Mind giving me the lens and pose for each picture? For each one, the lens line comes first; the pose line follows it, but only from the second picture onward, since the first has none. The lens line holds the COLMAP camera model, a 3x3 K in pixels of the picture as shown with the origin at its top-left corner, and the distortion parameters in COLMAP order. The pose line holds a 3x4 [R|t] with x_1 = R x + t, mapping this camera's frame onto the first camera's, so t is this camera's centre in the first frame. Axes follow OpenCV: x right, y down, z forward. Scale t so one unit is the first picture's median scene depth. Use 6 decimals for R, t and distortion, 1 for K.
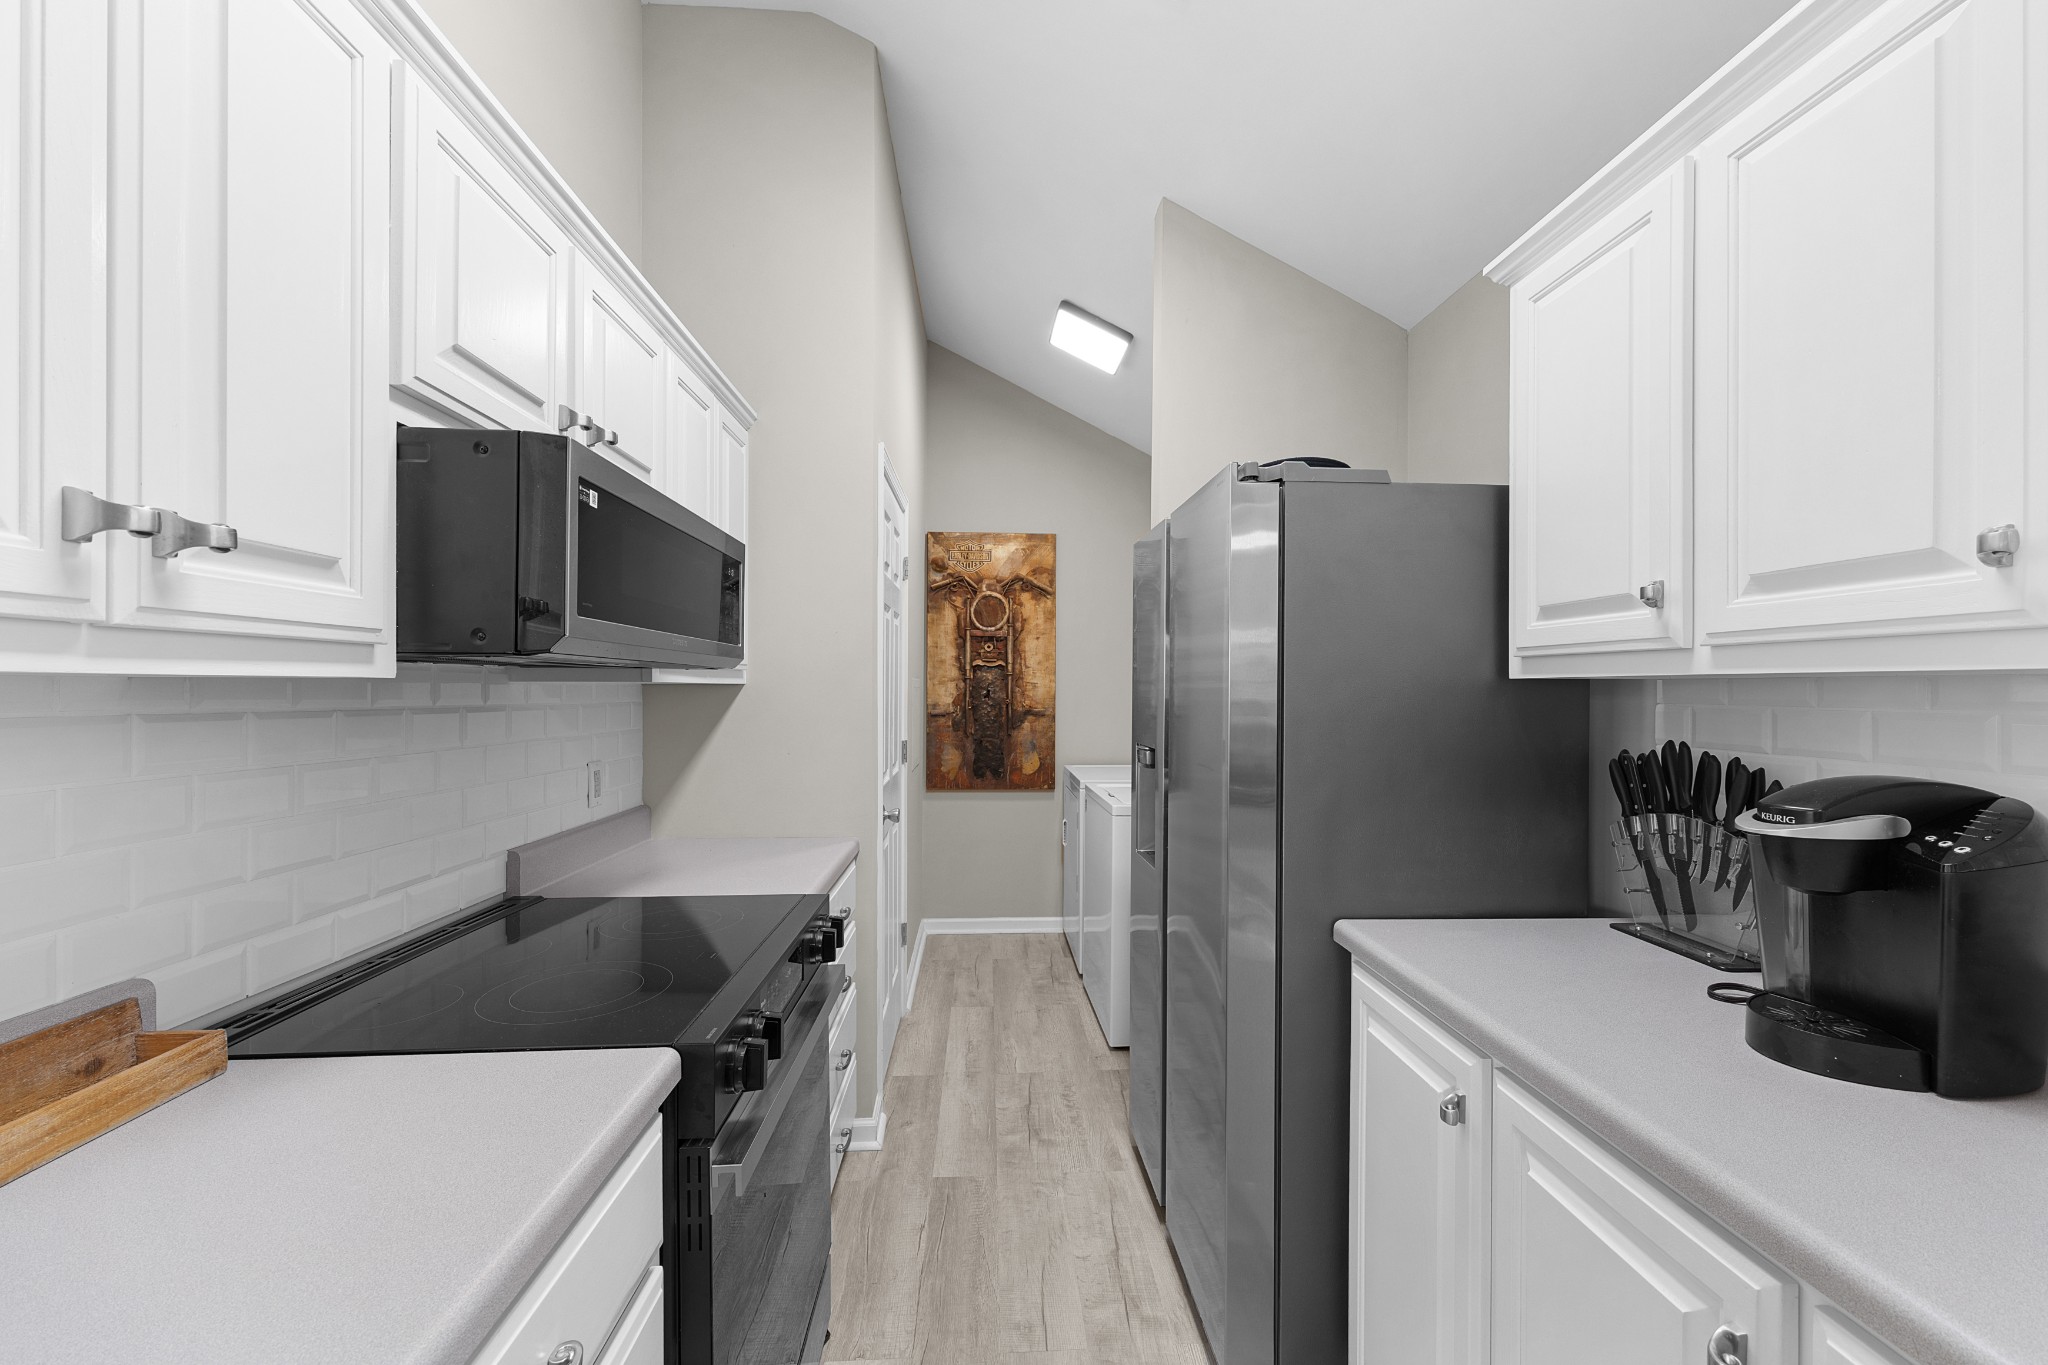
lens RADIAL K [[837.4, 0, 1021.7], [0, 837.4, 690.0], [0, 0, 1]] dist [0.002486, 0.000421]
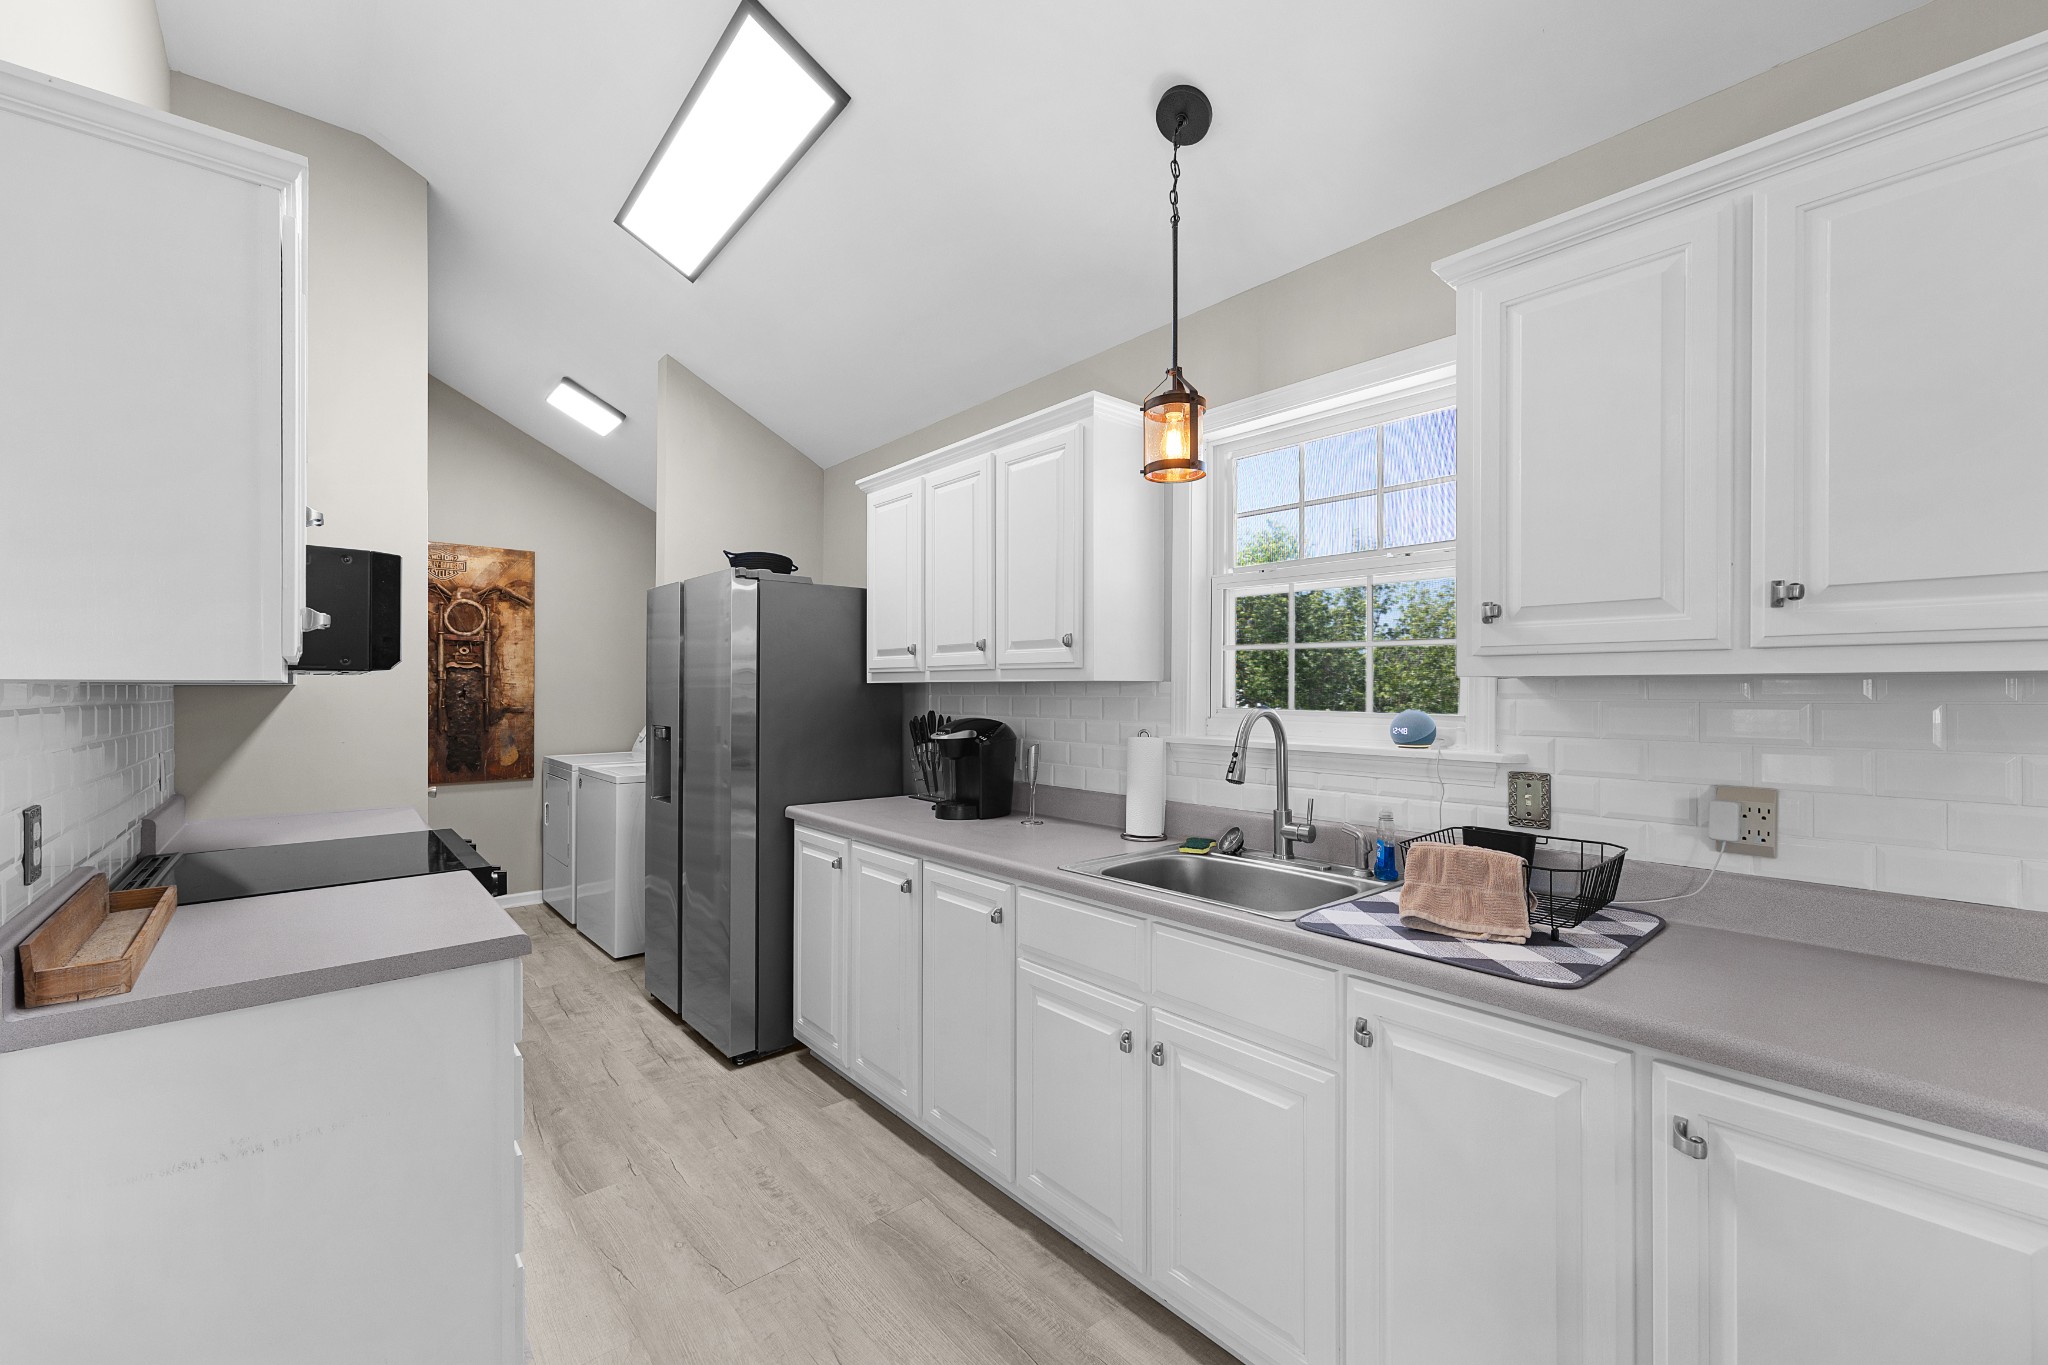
lens RADIAL K [[837.4, 0, 1023.1], [0, 837.4, 689.3], [0, 0, 1]] dist [0.002486, 0.000421]
pose [[0.791626, -0.001983, 0.611003, -0.182687], [0.002749, 0.999996, -0.000316, 0.001791], [-0.611000, 0.001930, 0.791629, -0.423482]]
